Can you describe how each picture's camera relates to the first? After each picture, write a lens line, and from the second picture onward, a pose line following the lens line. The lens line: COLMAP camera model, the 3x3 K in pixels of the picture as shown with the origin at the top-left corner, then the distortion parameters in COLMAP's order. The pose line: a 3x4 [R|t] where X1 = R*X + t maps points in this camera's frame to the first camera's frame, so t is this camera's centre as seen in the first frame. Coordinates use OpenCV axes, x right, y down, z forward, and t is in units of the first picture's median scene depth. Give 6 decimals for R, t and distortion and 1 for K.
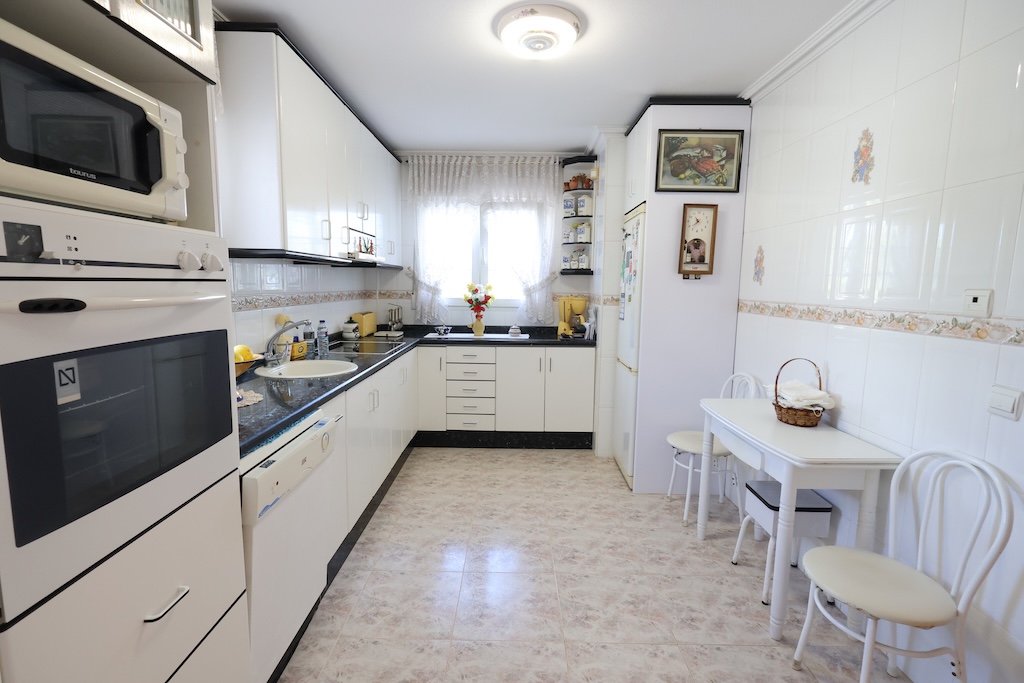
lens RADIAL K [[477.0, 0, 510.1], [0, 477.0, 342.5], [0, 0, 1]] dist [-0.001087, 0.000656]
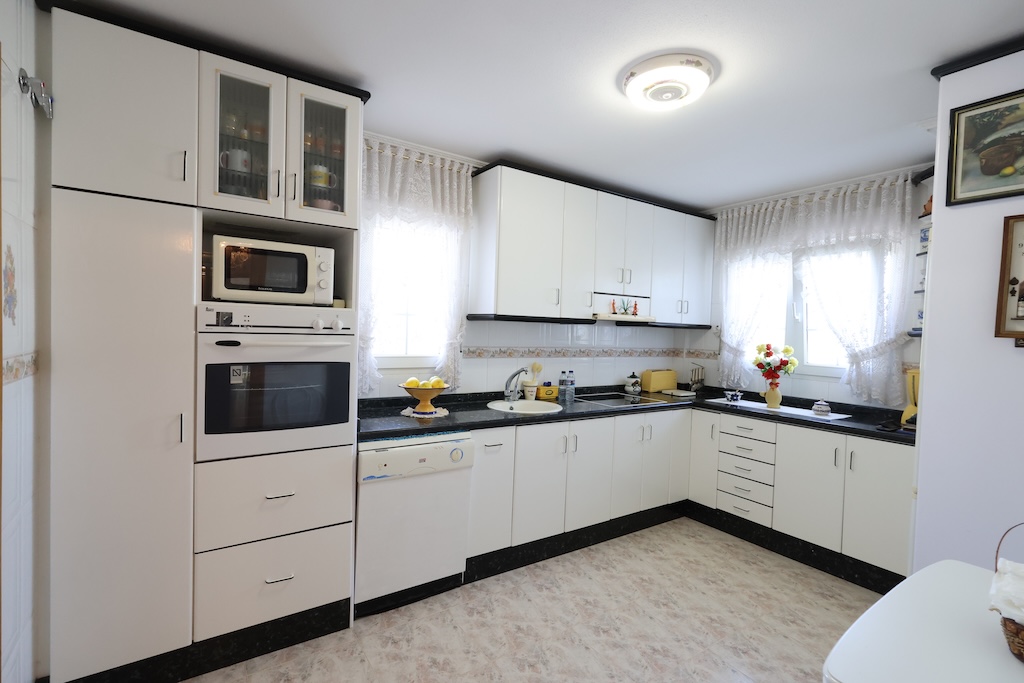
lens RADIAL K [[477.0, 0, 510.1], [0, 477.0, 342.5], [0, 0, 1]] dist [-0.001087, 0.000656]
pose [[0.560902, 0.026064, -0.827472, 0.365969], [-0.125501, 0.990630, -0.053868, -0.024498], [0.818314, 0.134064, 0.558917, 0.149244]]
